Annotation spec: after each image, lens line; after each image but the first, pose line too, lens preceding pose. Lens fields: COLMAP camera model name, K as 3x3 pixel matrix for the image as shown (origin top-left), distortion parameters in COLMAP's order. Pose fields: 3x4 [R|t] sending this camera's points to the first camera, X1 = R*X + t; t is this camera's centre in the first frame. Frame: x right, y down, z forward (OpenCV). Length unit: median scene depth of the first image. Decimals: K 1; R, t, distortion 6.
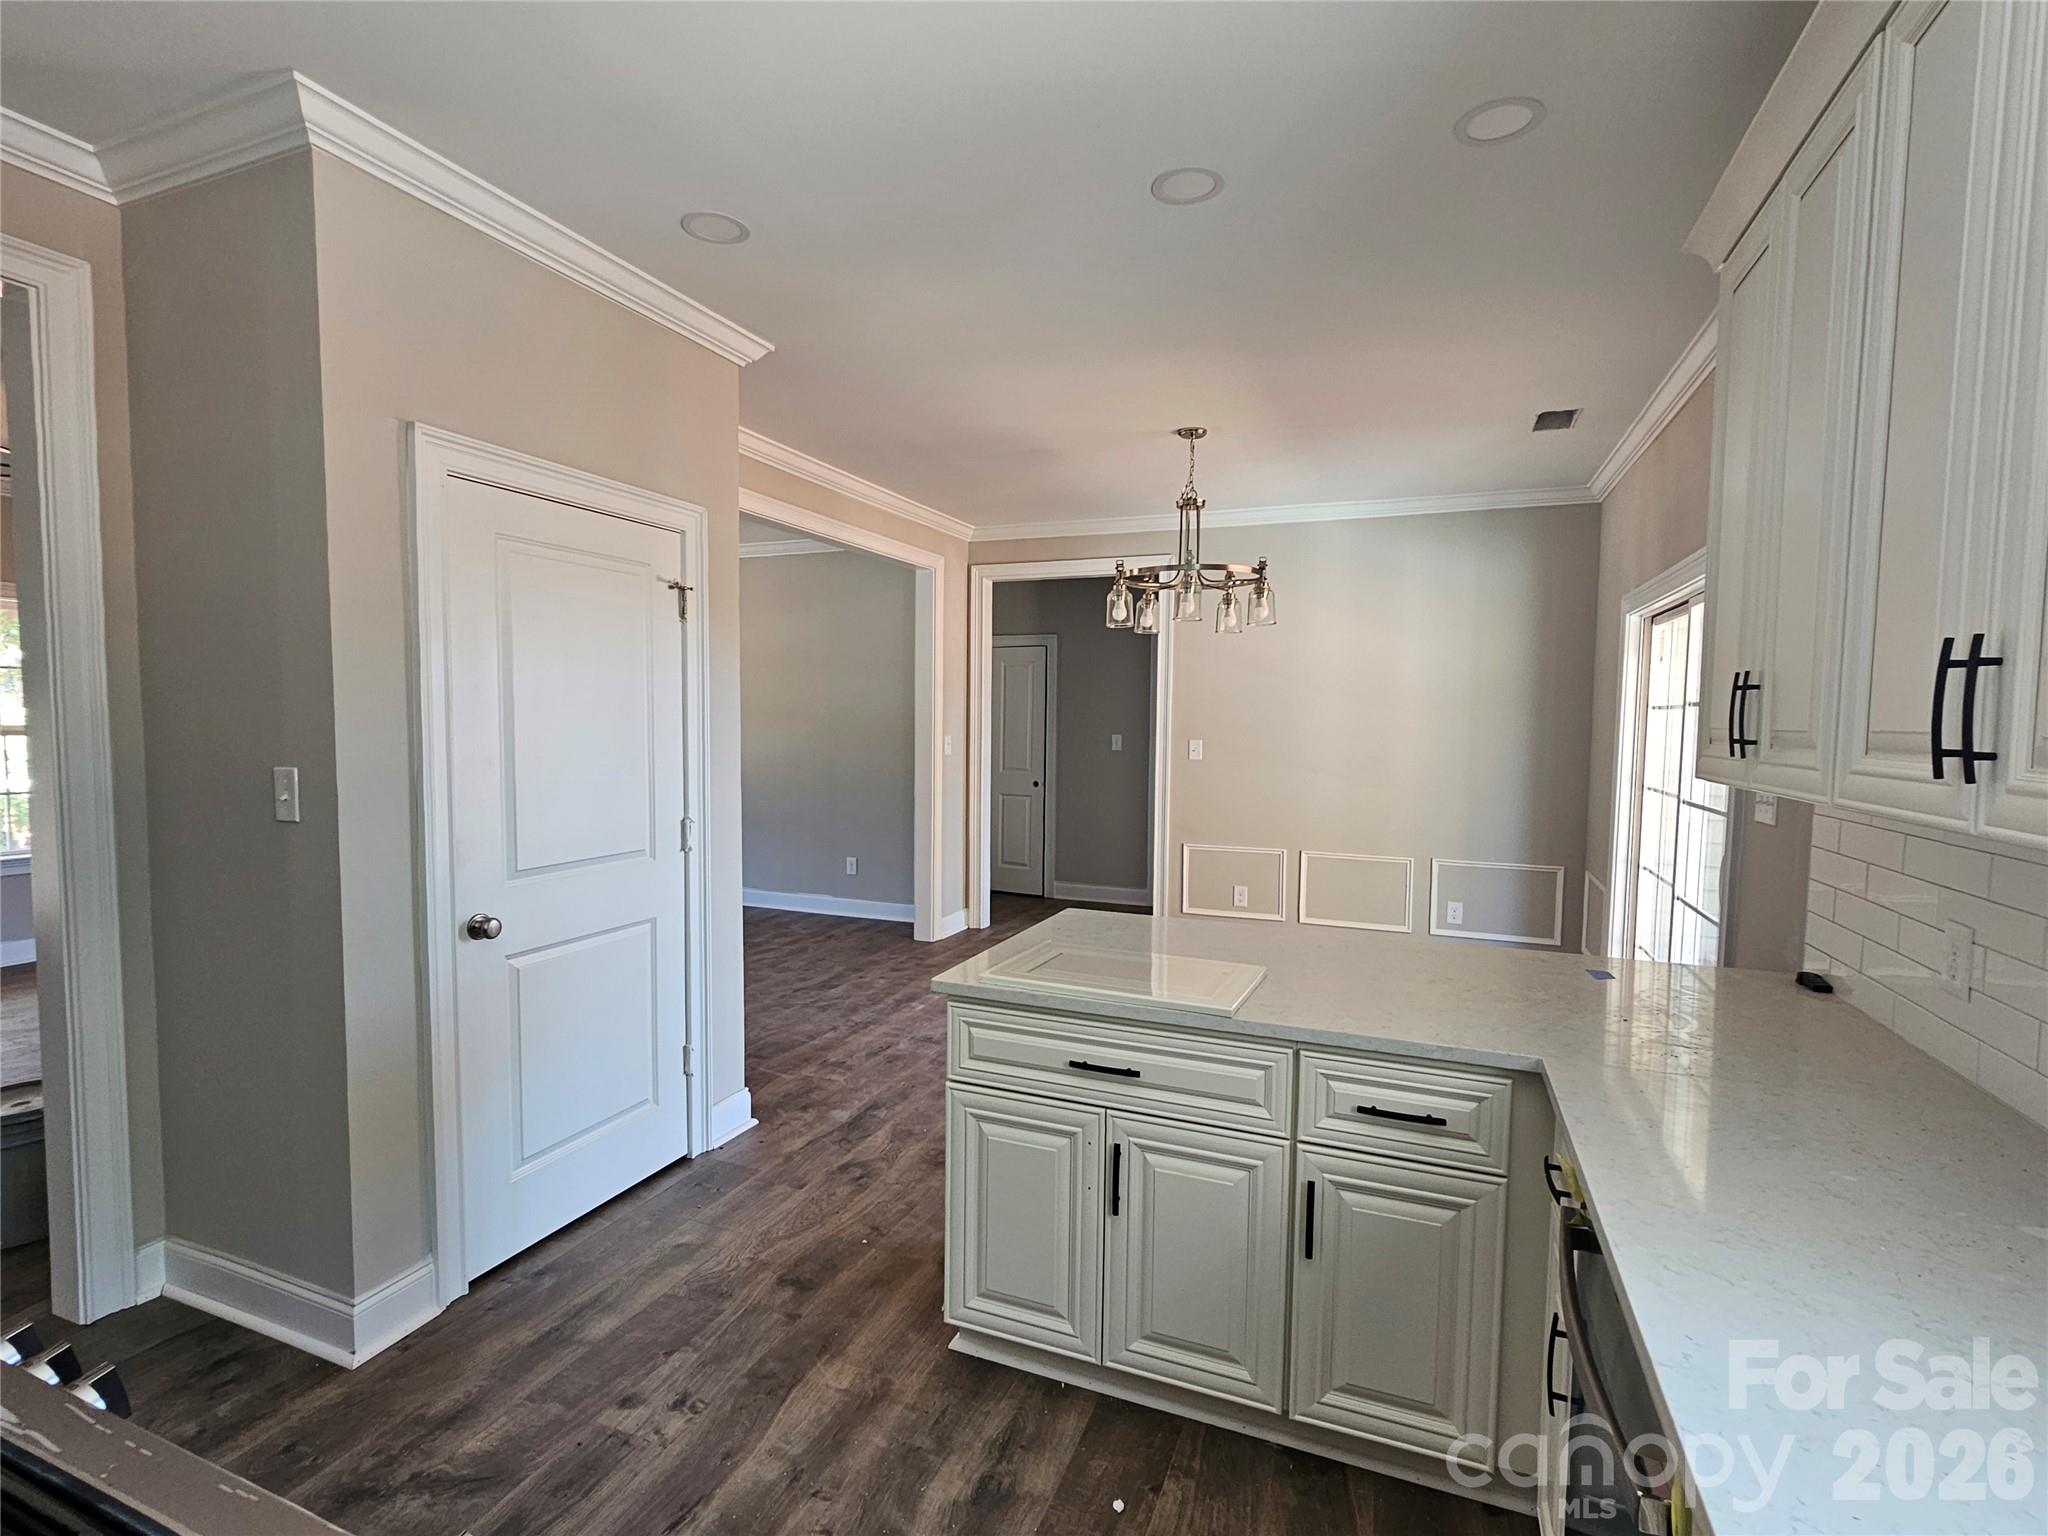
lens RADIAL K [[974.1, 0, 1020.7], [0, 974.1, 780.5], [0, 0, 1]] dist [-0.001971, 0.000323]
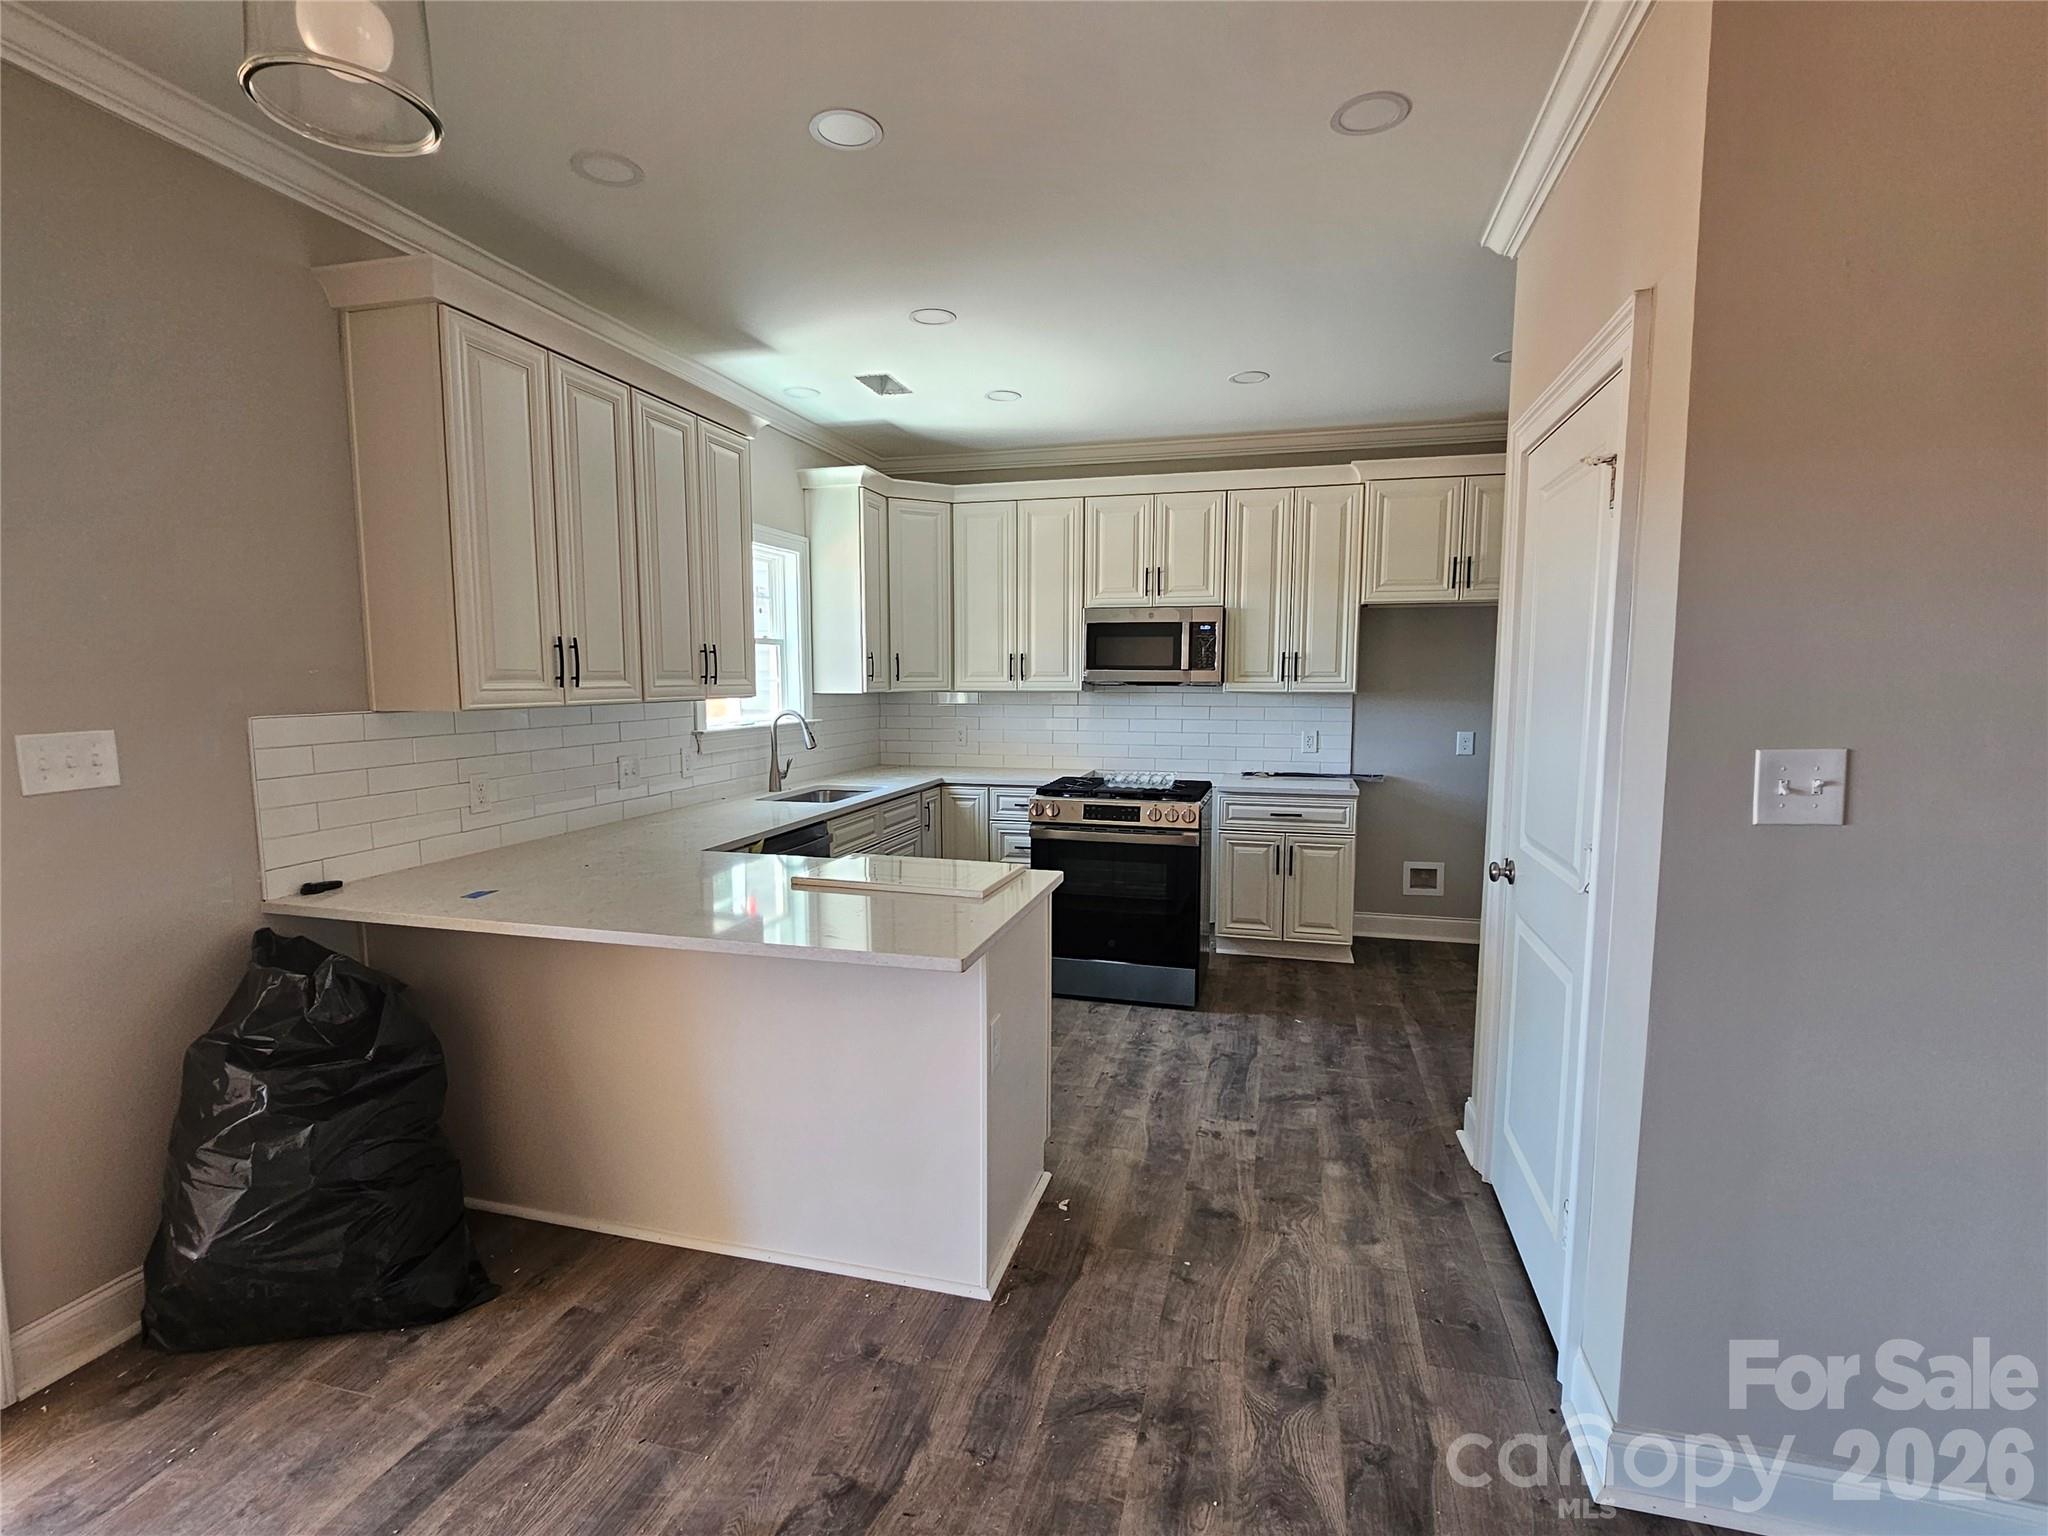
lens RADIAL K [[974.1, 0, 1020.7], [0, 974.1, 780.5], [0, 0, 1]] dist [-0.001971, 0.000323]
pose [[-0.992019, -0.001158, -0.126085, 0.103926], [-0.023048, 0.984776, 0.172292, -0.110813], [0.123966, 0.173823, -0.976943, 1.788157]]
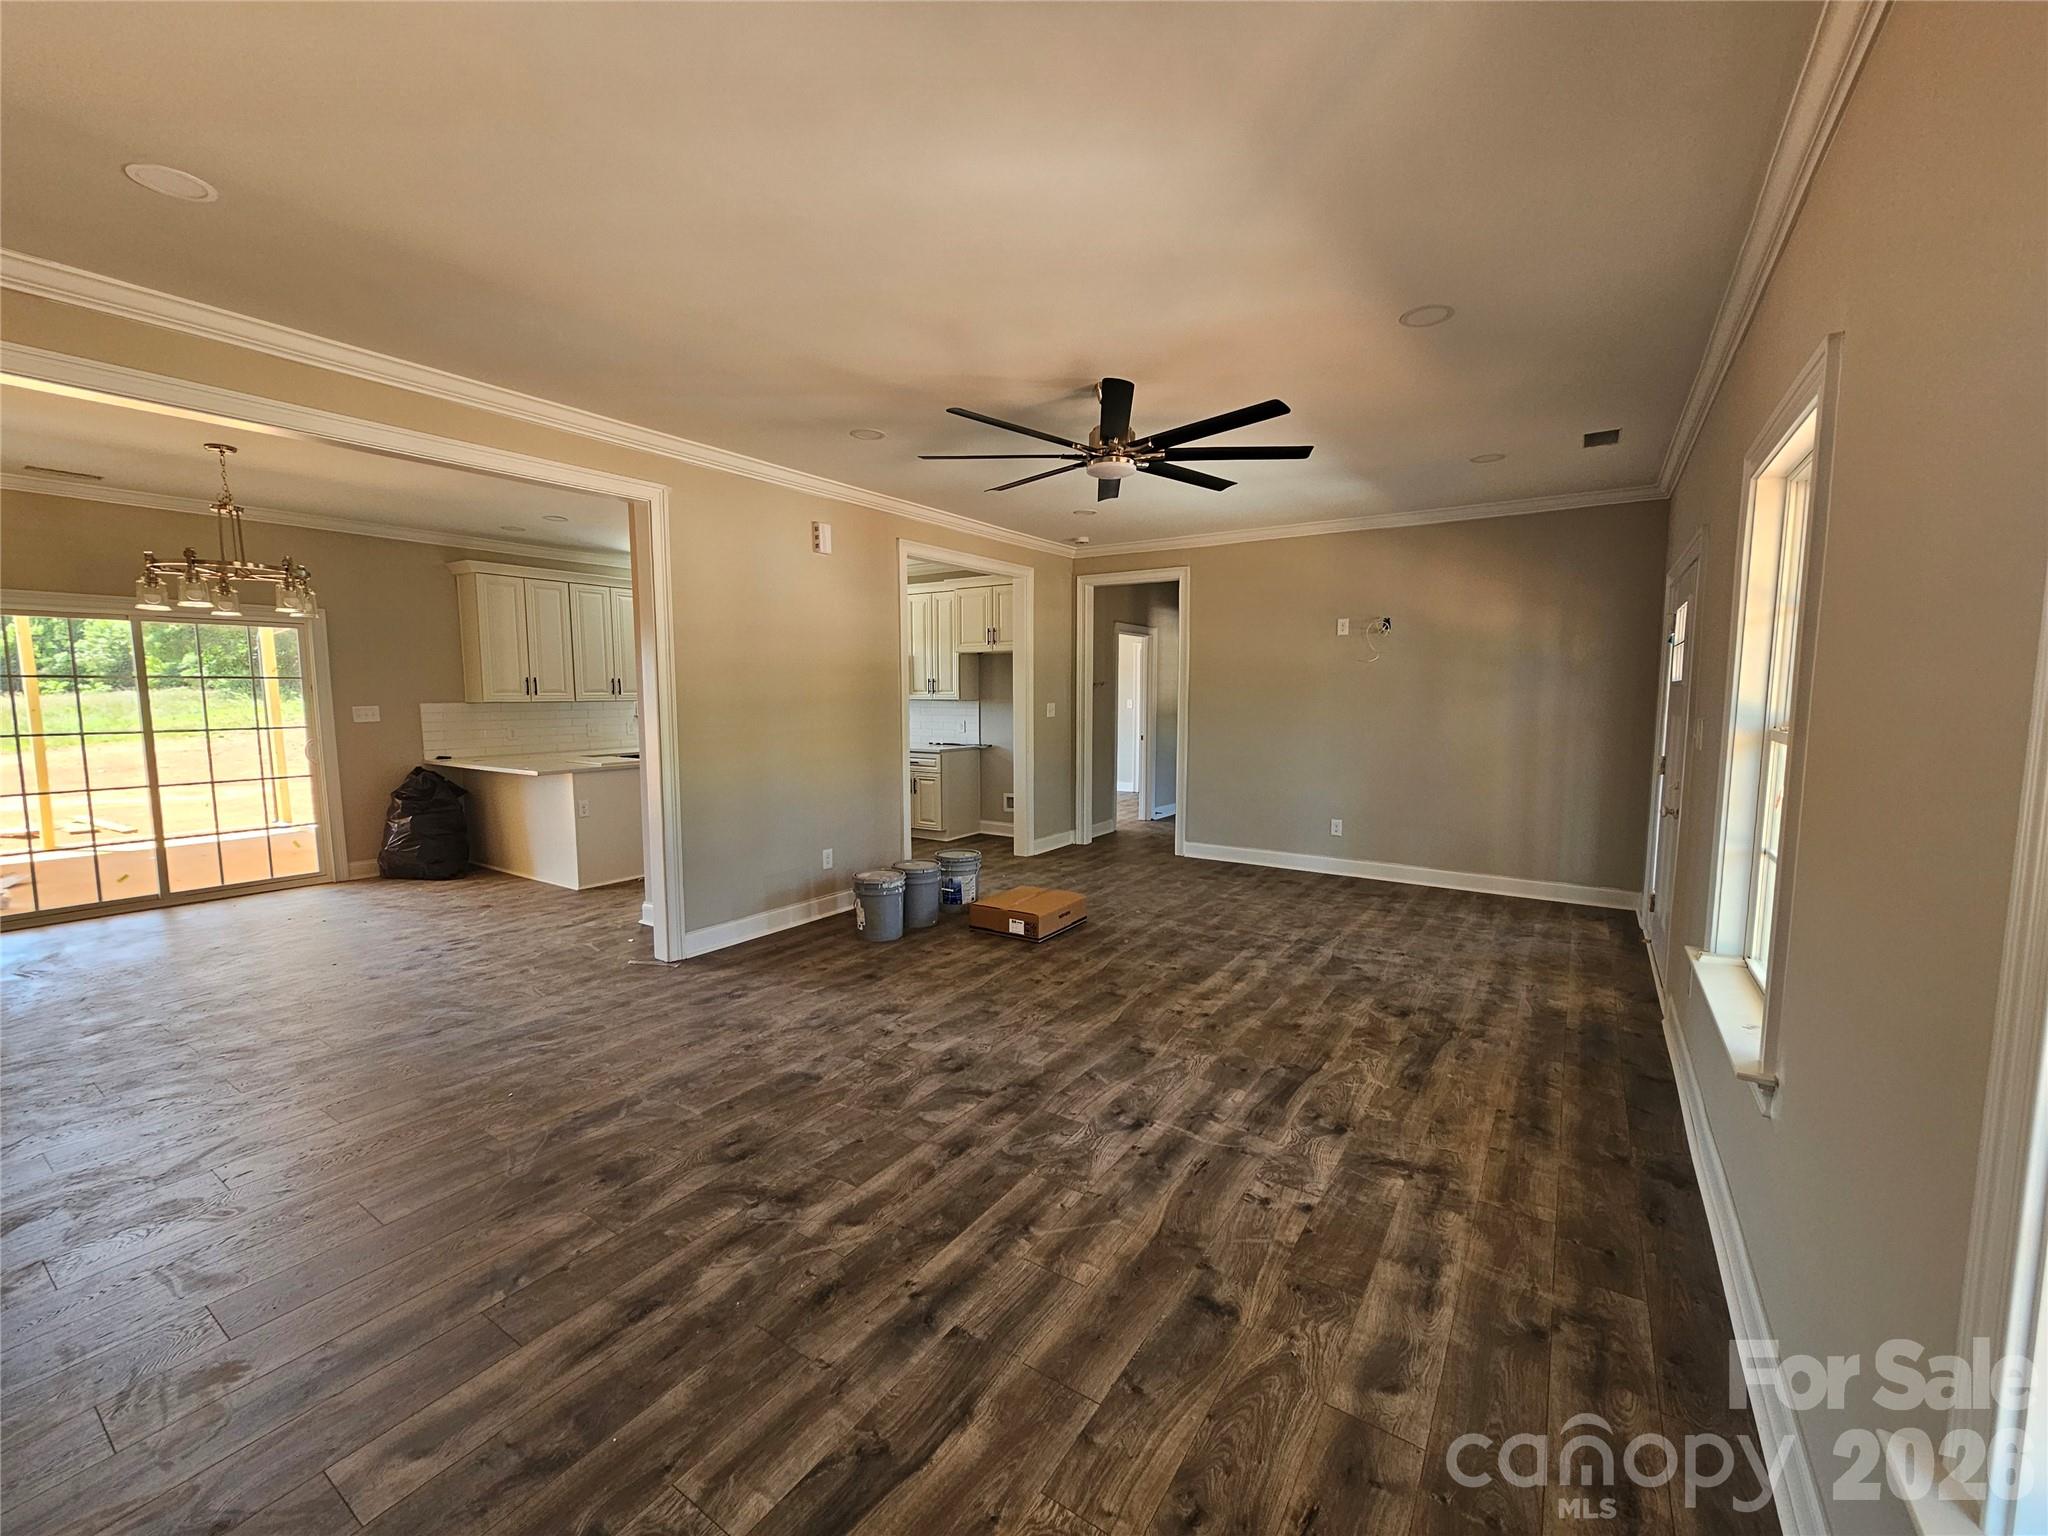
lens RADIAL K [[836.9, 0, 1021.6], [0, 836.9, 777.1], [0, 0, 1]] dist [-0.000290, 0.000163]
pose [[-0.978966, -0.033642, 0.201229, -1.591924], [0.000633, 0.985806, 0.167888, -0.201710], [-0.204020, 0.164484, -0.965050, 2.923403]]
